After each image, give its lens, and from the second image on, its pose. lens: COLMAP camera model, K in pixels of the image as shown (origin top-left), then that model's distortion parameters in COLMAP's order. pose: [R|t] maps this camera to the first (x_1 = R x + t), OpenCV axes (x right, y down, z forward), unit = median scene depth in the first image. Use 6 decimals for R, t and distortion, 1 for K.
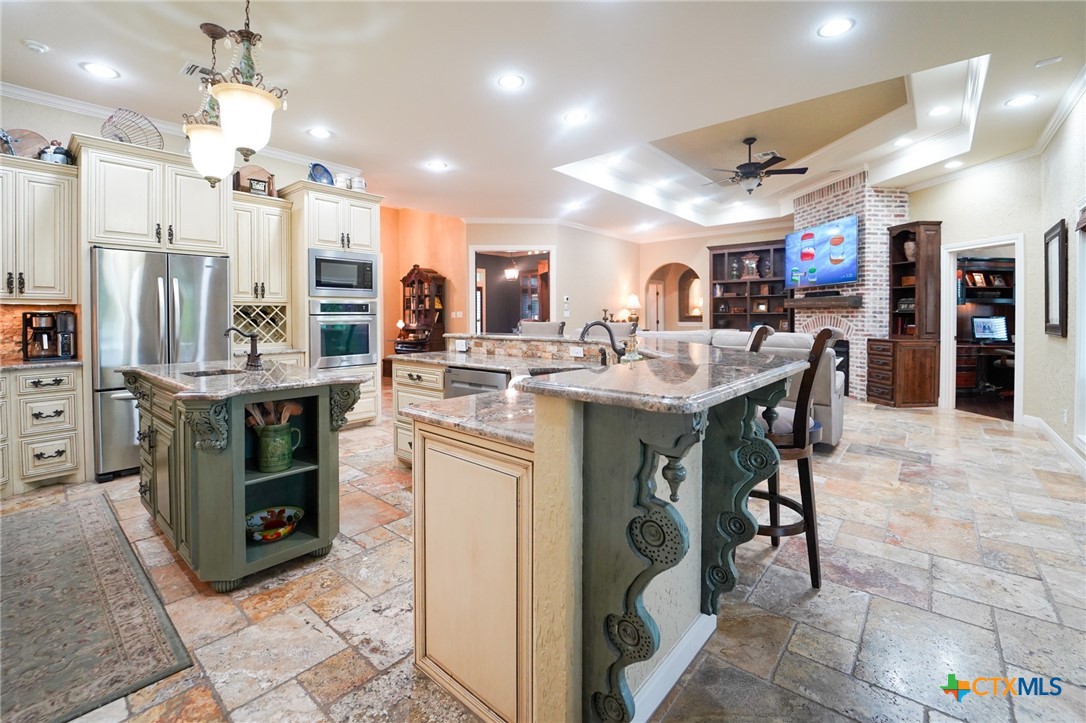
lens RADIAL K [[477.8, 0, 521.5], [0, 477.8, 327.4], [0, 0, 1]] dist [-0.017992, 0.000316]
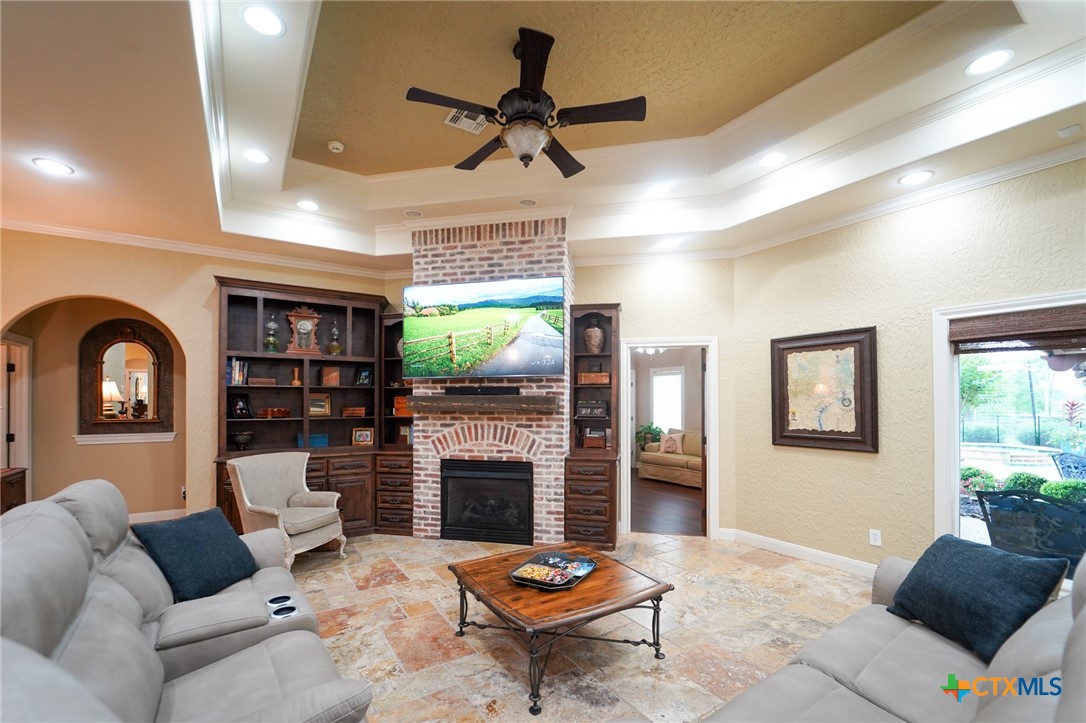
lens RADIAL K [[449.9, 0, 542.4], [0, 449.9, 394.3], [0, 0, 1]] dist [-0.020769, -0.000024]
pose [[0.257840, 0.017025, 0.966038, 0.077896], [0.020781, 0.999516, -0.023162, -0.052491], [-0.965964, 0.026047, 0.257362, 0.818524]]
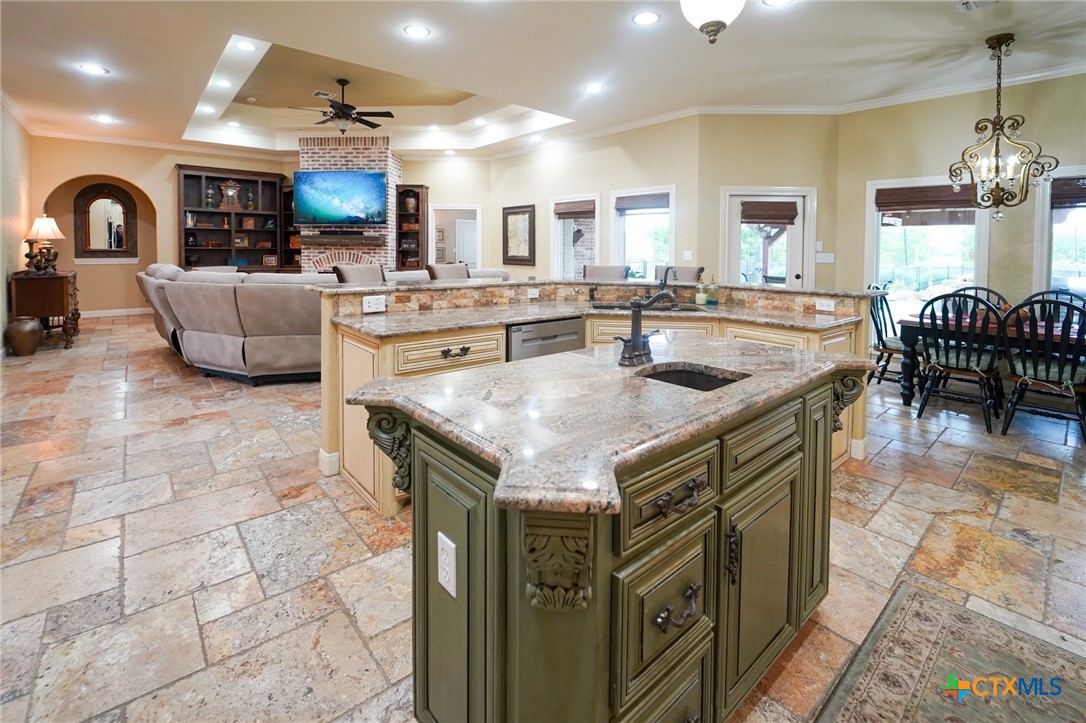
lens RADIAL K [[480.1, 0, 545.4], [0, 480.1, 266.2], [0, 0, 1]] dist [-0.015459, -0.000629]
pose [[0.116990, -0.029773, 0.992687, -0.463161], [0.011324, 0.999526, 0.028644, -0.019212], [-0.993069, 0.007890, 0.117271, 0.416564]]
